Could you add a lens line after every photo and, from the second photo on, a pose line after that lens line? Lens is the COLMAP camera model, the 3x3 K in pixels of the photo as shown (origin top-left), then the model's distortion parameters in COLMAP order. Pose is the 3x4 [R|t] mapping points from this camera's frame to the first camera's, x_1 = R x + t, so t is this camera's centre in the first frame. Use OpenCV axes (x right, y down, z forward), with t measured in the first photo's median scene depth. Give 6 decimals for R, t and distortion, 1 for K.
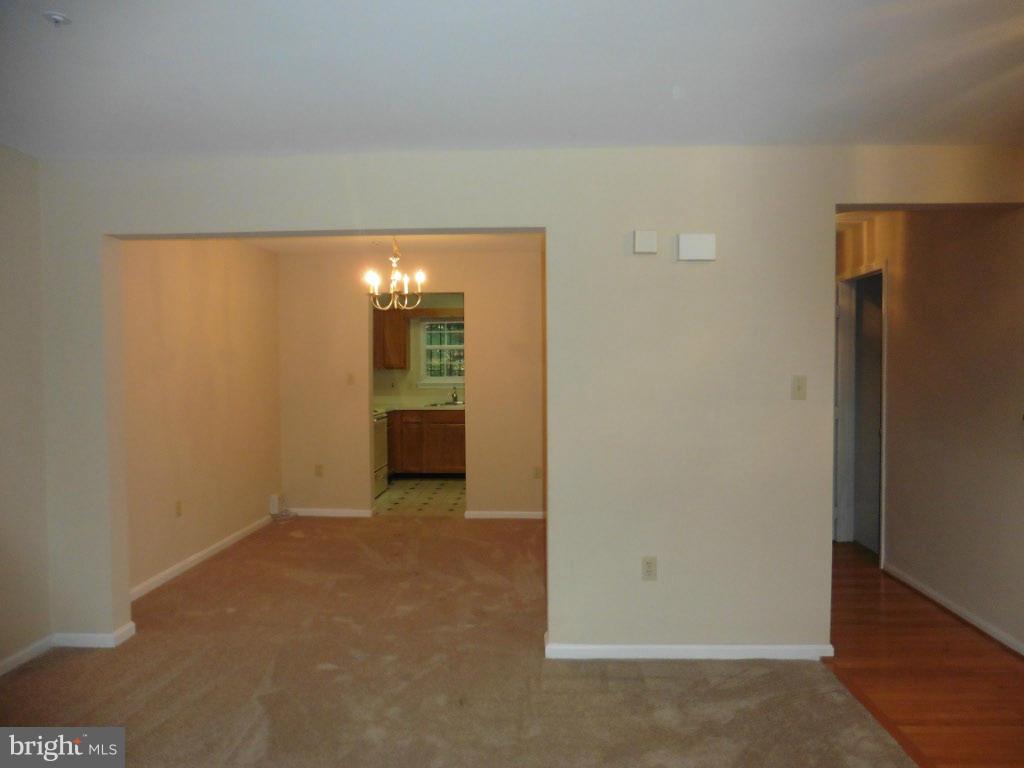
lens RADIAL K [[723.7, 0, 512.0], [0, 723.7, 384.0], [0, 0, 1]] dist [-0.082004, 0.001184]
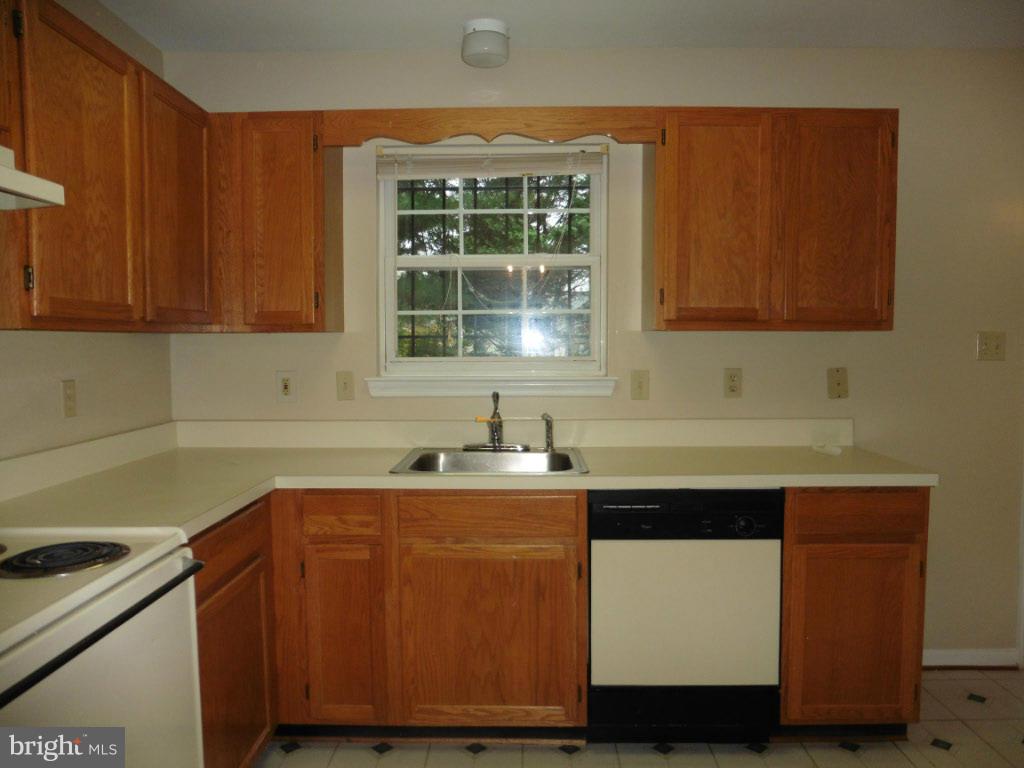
lens RADIAL K [[723.7, 0, 512.0], [0, 723.7, 384.0], [0, 0, 1]] dist [-0.082004, 0.001184]
pose [[0.998896, 0.002168, 0.046933, -0.086556], [-0.003669, 0.999483, 0.031927, -0.008823], [-0.046839, -0.032064, 0.998388, 0.708626]]
